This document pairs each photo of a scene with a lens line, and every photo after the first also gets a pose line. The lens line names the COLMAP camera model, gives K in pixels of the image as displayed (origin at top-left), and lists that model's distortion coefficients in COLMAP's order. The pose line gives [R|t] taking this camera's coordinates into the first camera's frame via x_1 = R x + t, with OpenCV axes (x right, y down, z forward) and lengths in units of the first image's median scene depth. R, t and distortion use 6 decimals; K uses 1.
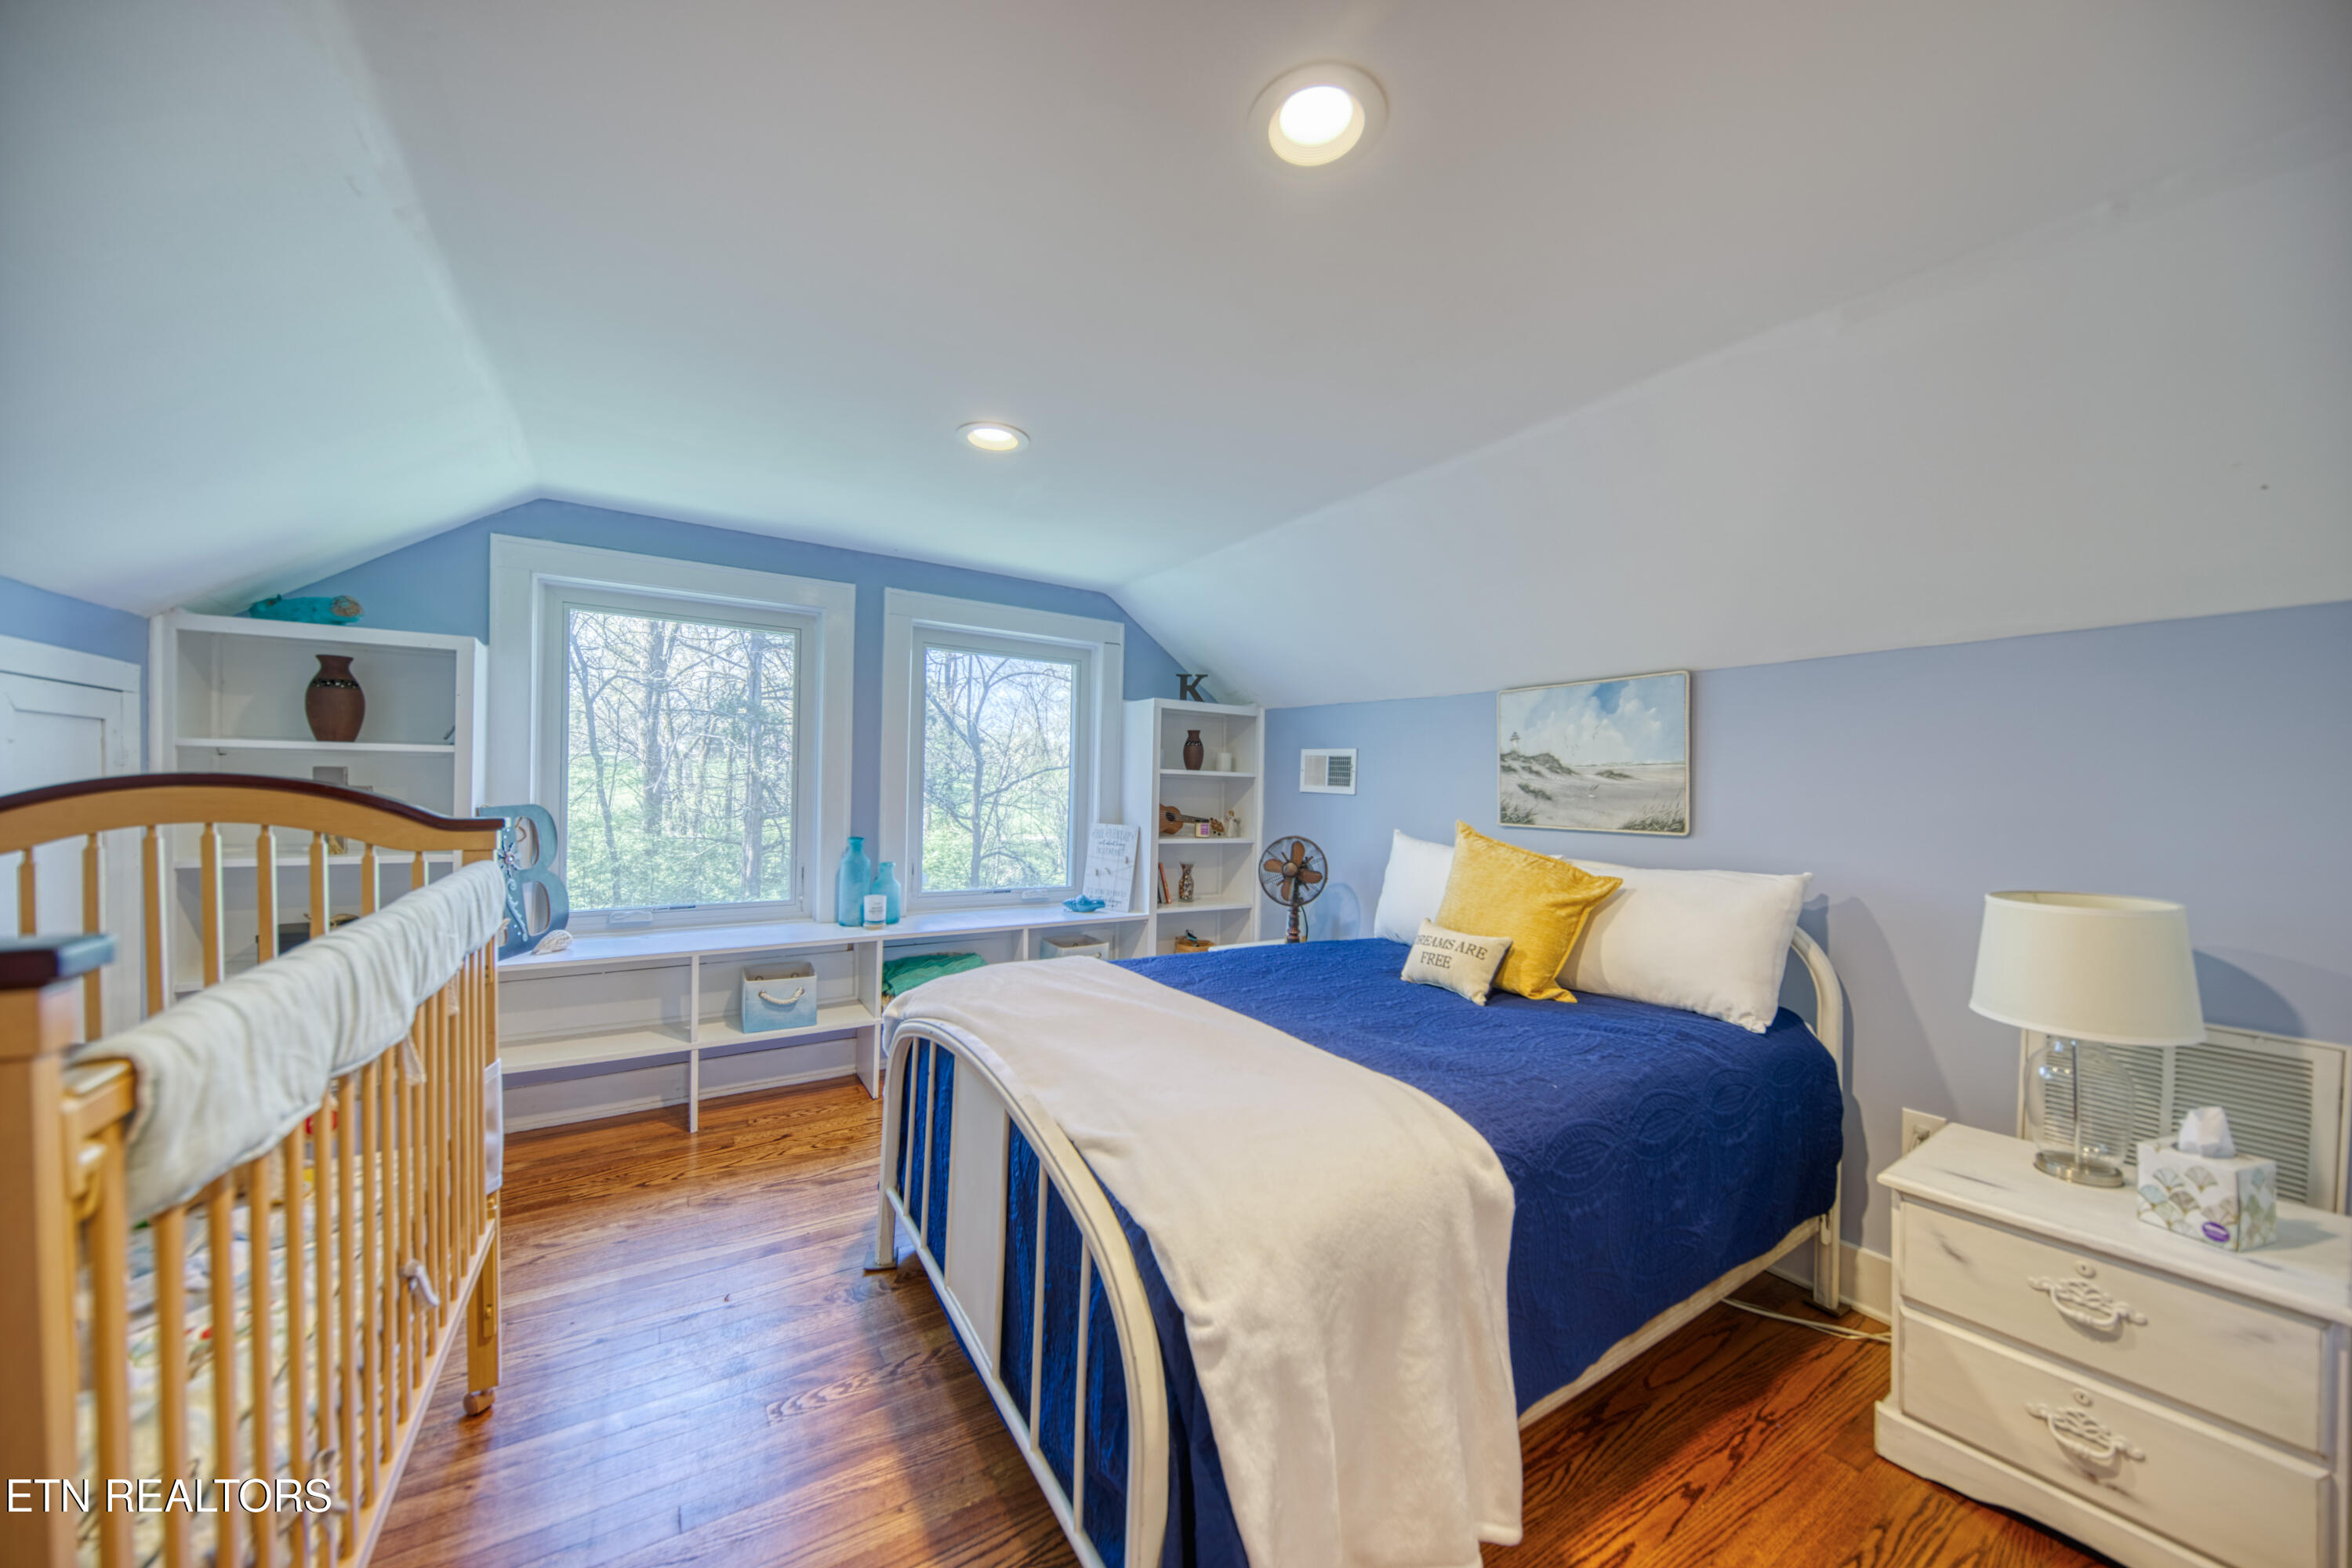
lens RADIAL K [[834.4, 0, 1179.8], [0, 834.4, 807.8], [0, 0, 1]] dist [0.018458, -0.000002]
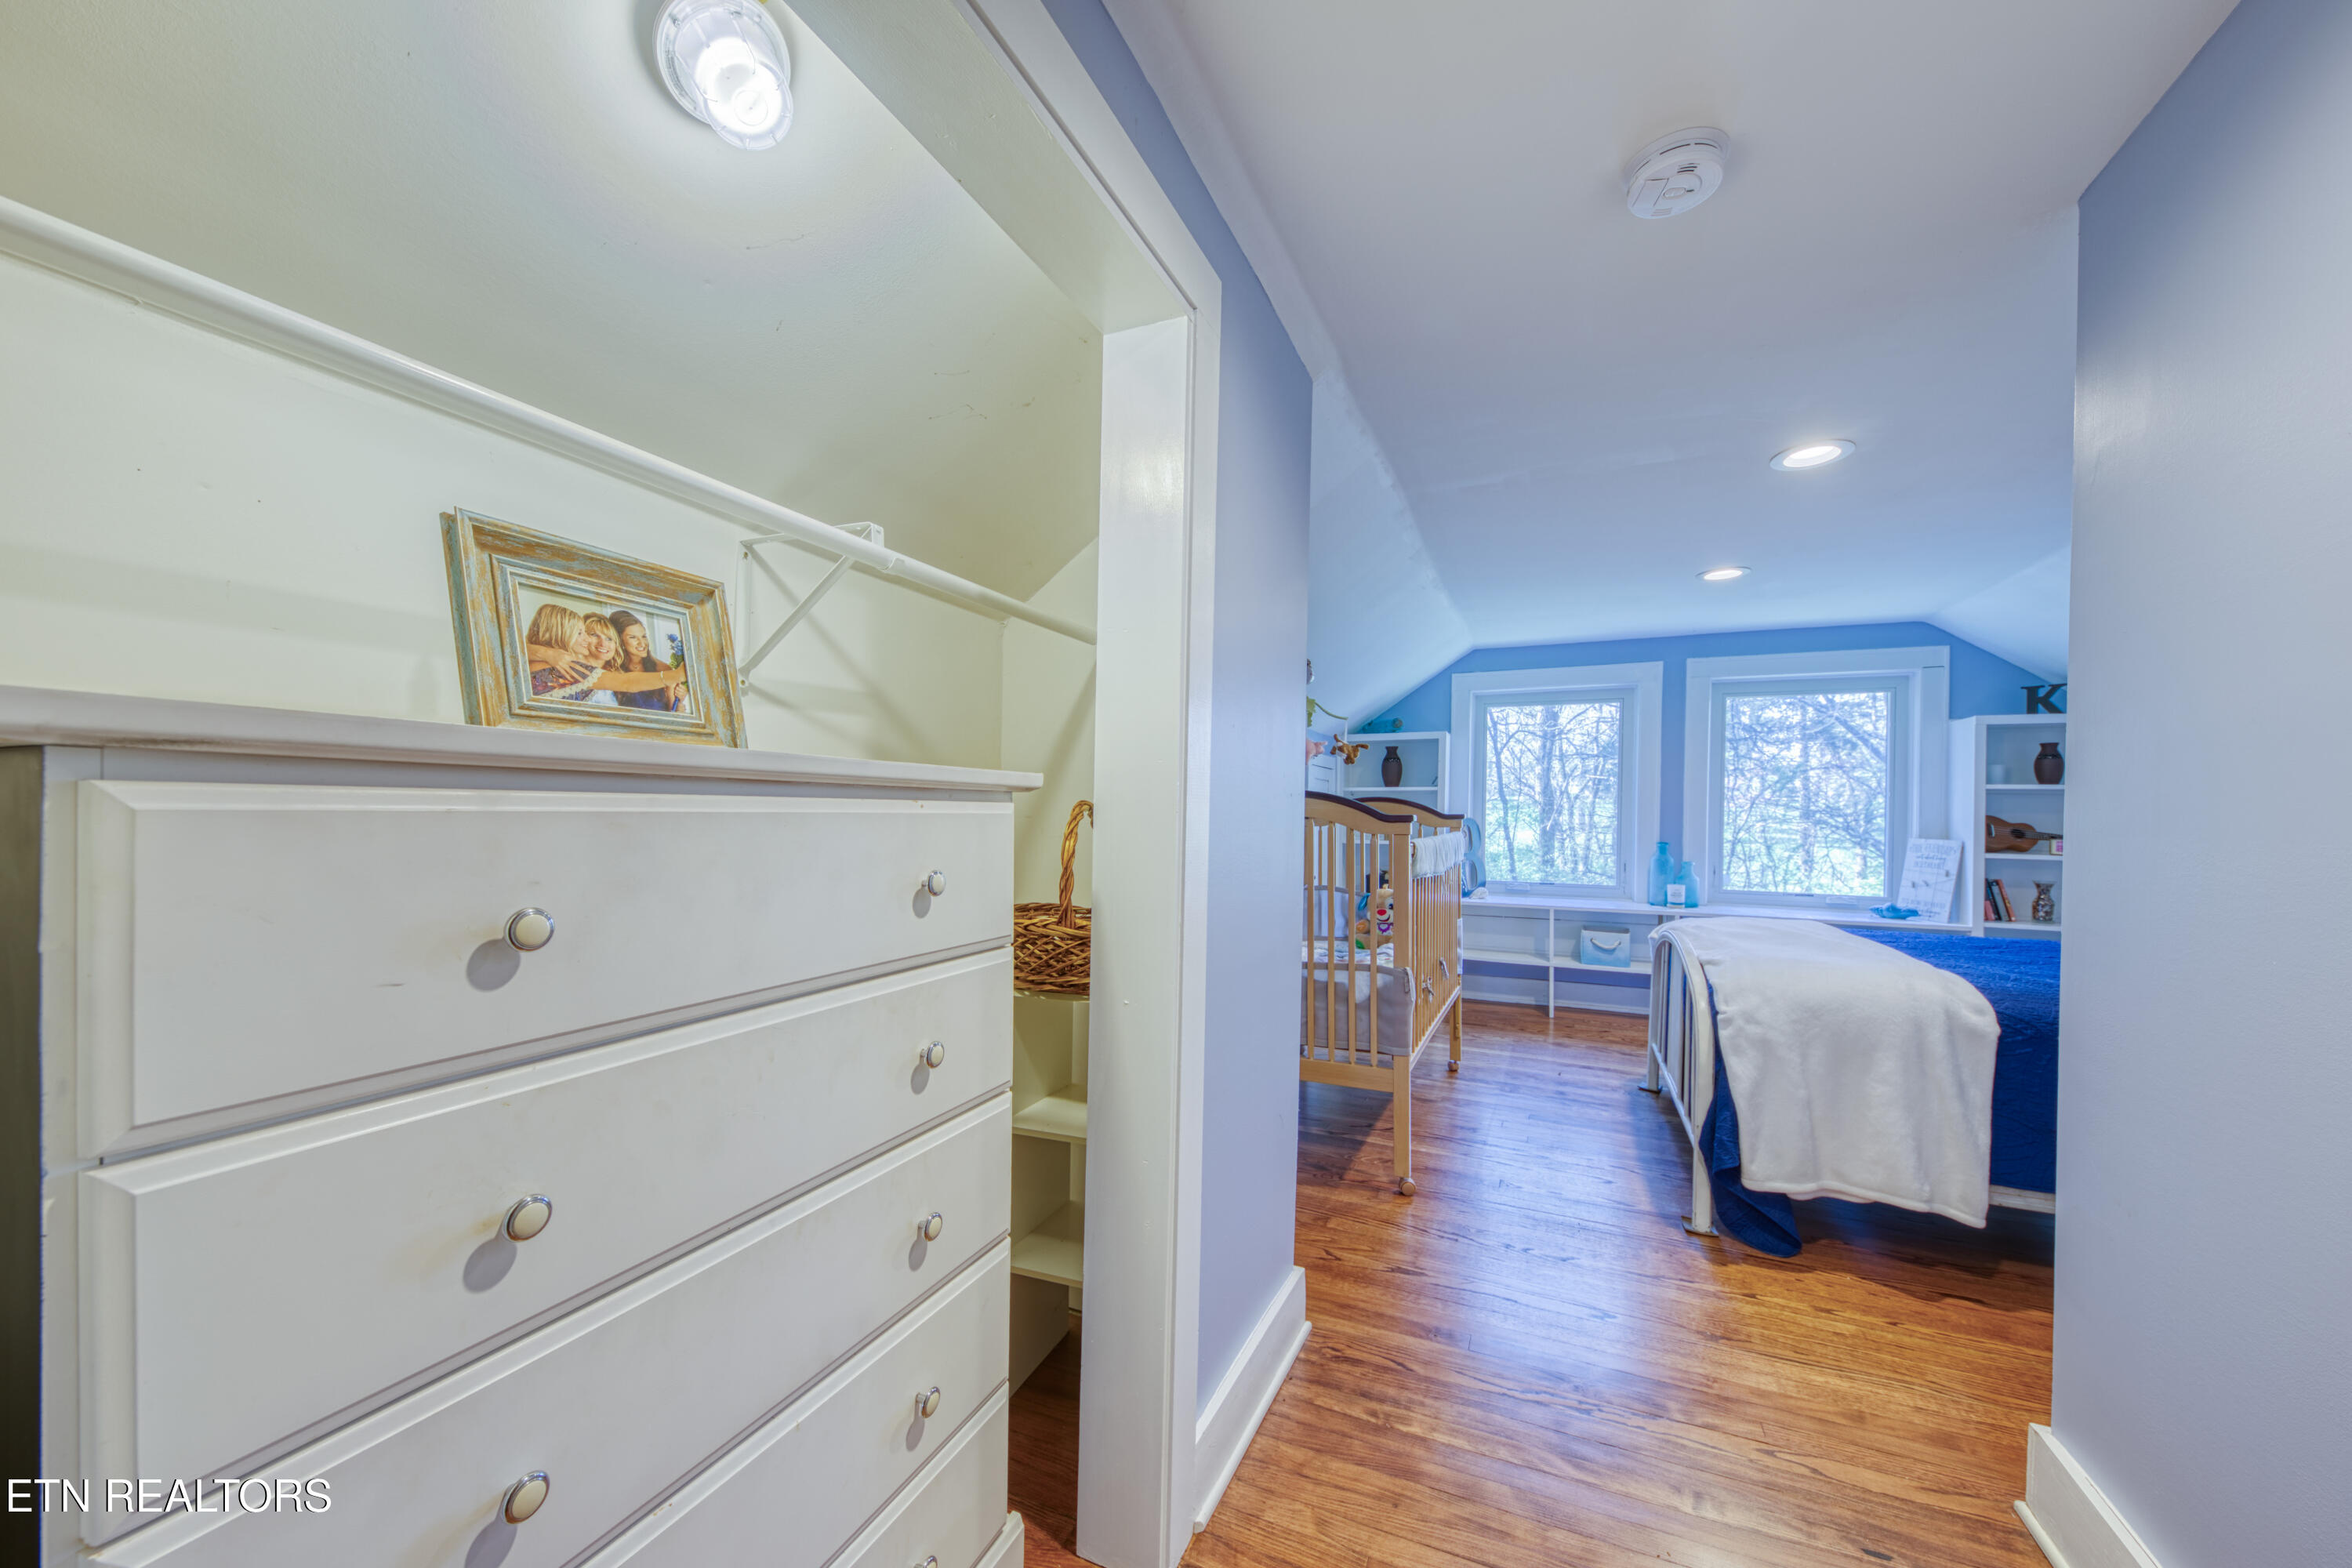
lens RADIAL K [[834.4, 0, 1179.8], [0, 834.4, 807.8], [0, 0, 1]] dist [0.018458, -0.000002]
pose [[0.561064, -0.019049, -0.827553, 0.309205], [-0.020012, 0.999131, -0.036566, 0.043459], [0.827530, 0.037077, 0.560195, -0.434192]]
